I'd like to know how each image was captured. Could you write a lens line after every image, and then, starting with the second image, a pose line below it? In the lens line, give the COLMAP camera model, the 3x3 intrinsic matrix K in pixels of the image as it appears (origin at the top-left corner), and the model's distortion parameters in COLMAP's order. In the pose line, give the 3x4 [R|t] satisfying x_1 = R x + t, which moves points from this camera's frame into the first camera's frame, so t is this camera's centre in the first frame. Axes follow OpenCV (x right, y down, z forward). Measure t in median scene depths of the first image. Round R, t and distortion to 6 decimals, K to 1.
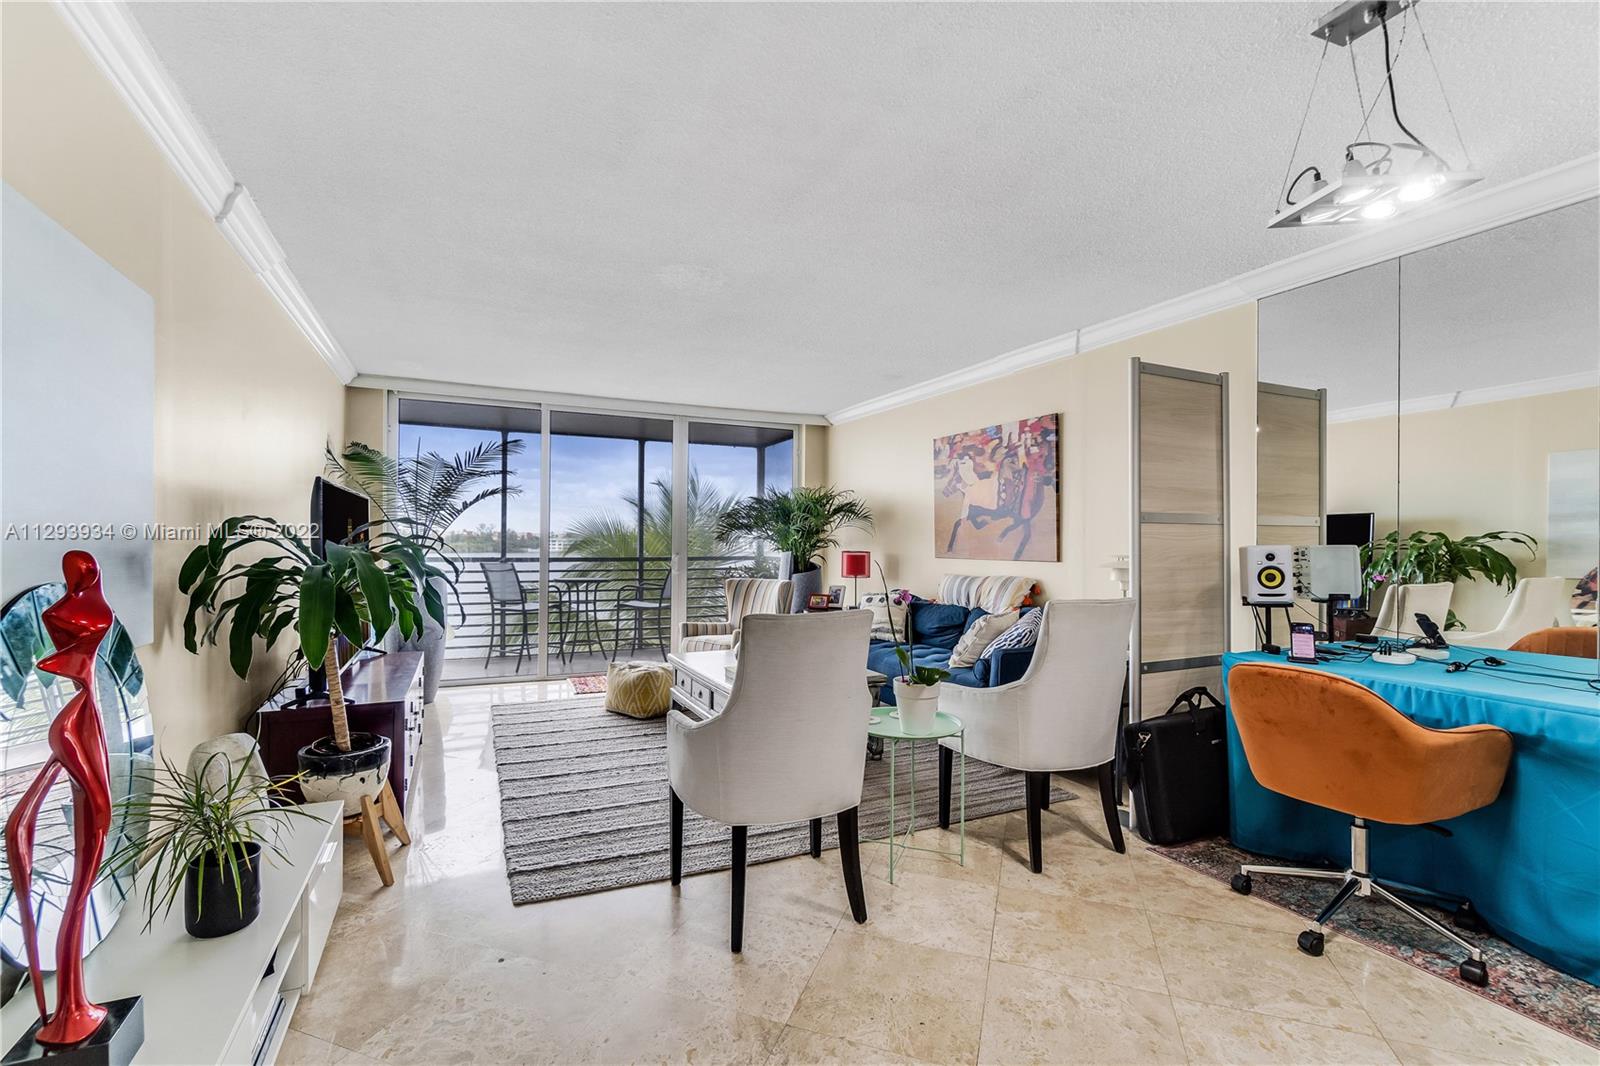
lens RADIAL K [[701.8, 0, 772.6], [0, 701.8, 533.7], [0, 0, 1]] dist [-0.000853, -0.000794]
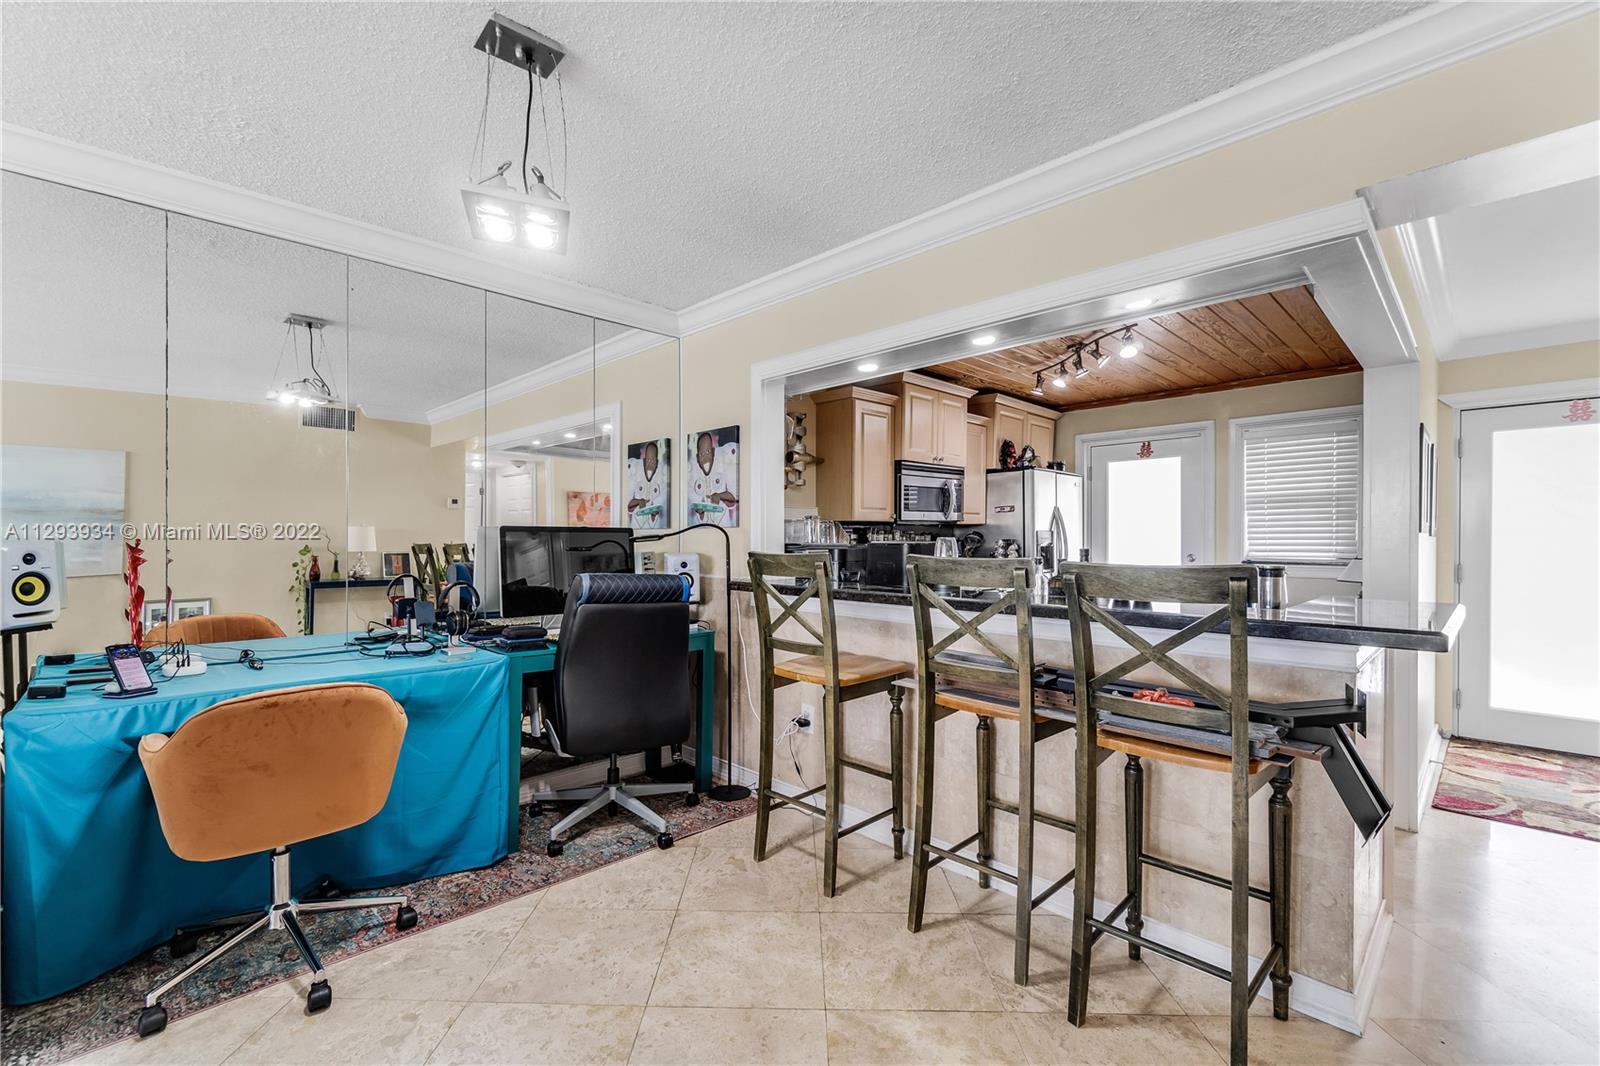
lens RADIAL K [[686.1, 0, 772.9], [0, 686.1, 543.0], [0, 0, 1]] dist [-0.002346, 0.000475]
pose [[-0.335040, -0.006163, 0.942184, -0.087483], [-0.013092, 0.999913, 0.001886, 0.004374], [-0.942113, -0.011703, -0.335091, 0.305847]]
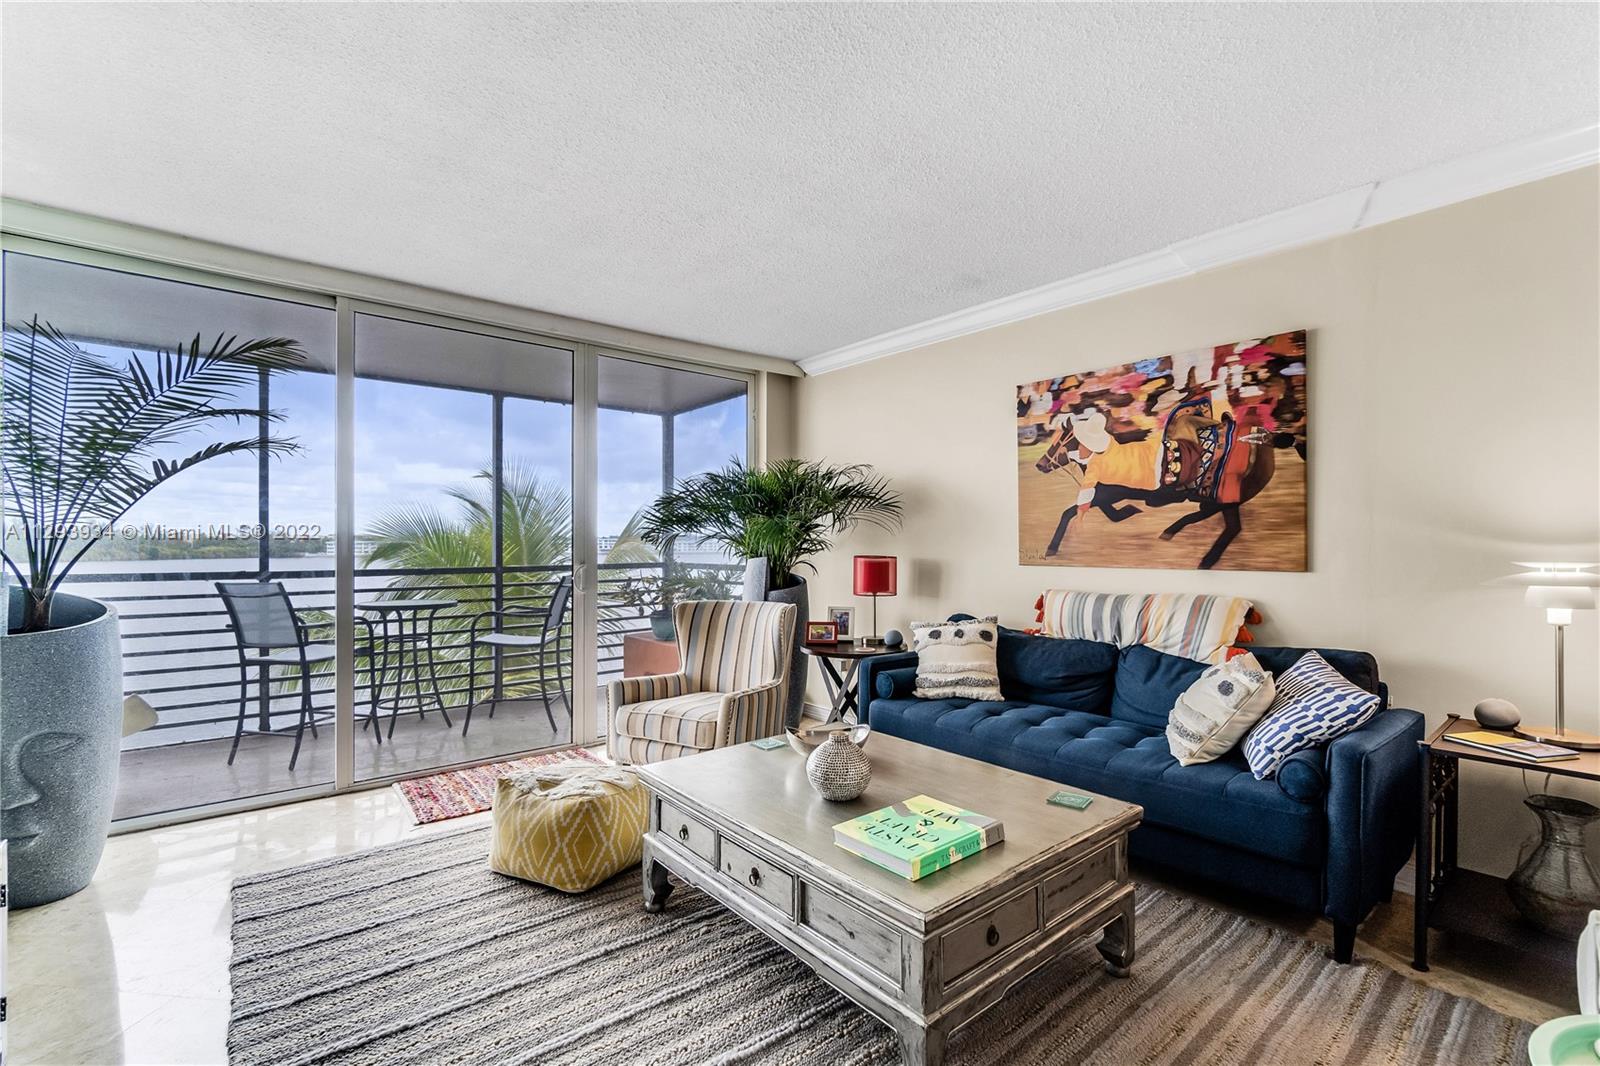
lens RADIAL K [[701.8, 0, 790.6], [0, 701.8, 538.5], [0, 0, 1]] dist [-0.000853, -0.000794]
pose [[0.962942, -0.005881, 0.269644, -0.160245], [0.003793, 0.999959, 0.008264, 0.003289], [-0.269682, -0.006935, 0.962925, 0.436766]]
